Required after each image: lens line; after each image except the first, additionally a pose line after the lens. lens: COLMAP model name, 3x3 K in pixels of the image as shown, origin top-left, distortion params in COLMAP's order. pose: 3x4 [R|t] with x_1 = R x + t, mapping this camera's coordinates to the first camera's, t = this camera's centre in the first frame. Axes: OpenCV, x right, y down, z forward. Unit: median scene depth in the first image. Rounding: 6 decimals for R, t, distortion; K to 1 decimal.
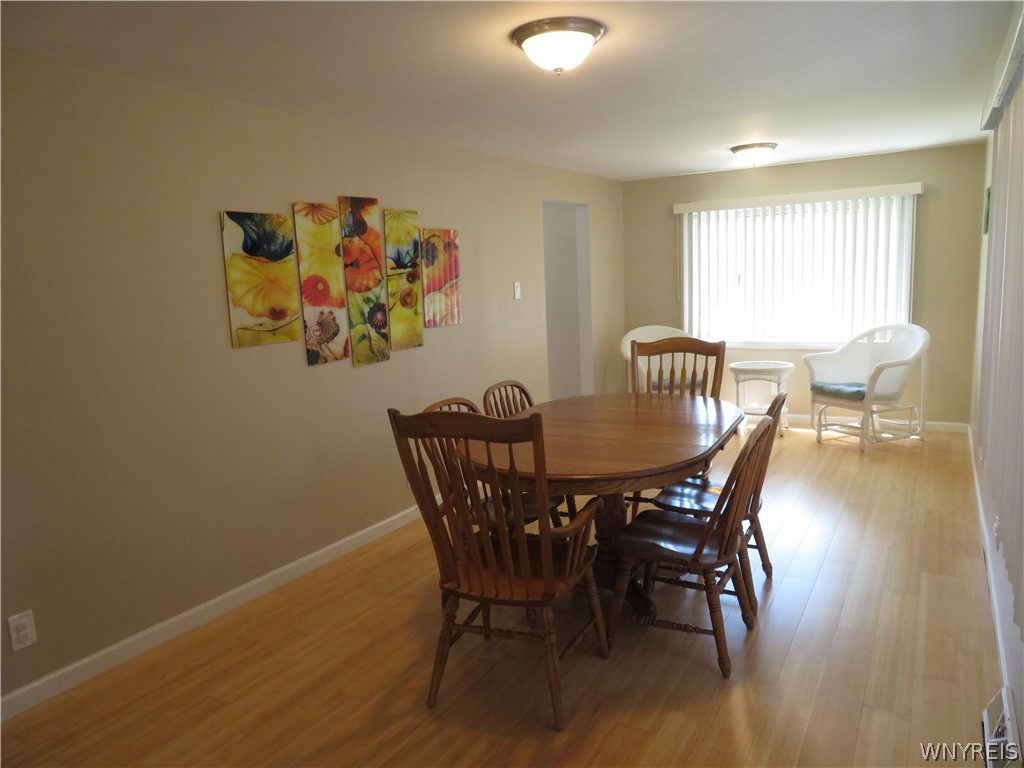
lens RADIAL K [[737.0, 0, 512.5], [0, 737.0, 383.7], [0, 0, 1]] dist [-0.009476, -0.002746]
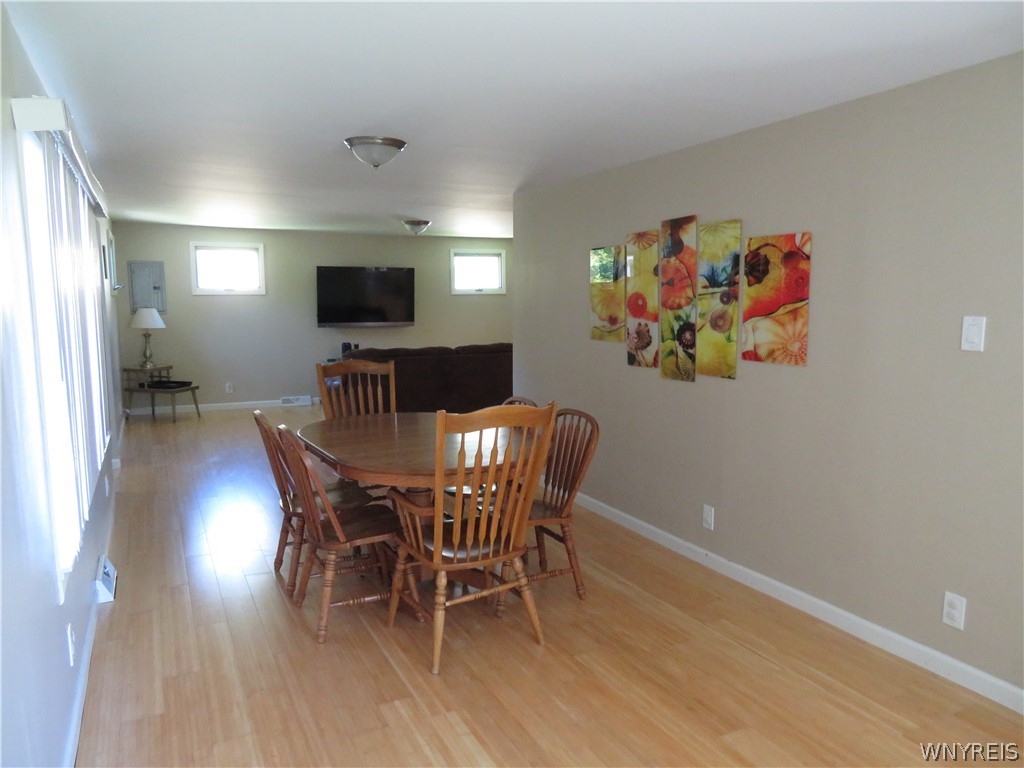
lens RADIAL K [[737.0, 0, 511.2], [0, 737.0, 384.6], [0, 0, 1]] dist [-0.009476, -0.002746]
pose [[-0.543671, 0.140922, -0.827383, 0.765913], [-0.100398, 0.967805, 0.230810, -0.230286], [0.833272, 0.208553, -0.512020, 1.314872]]
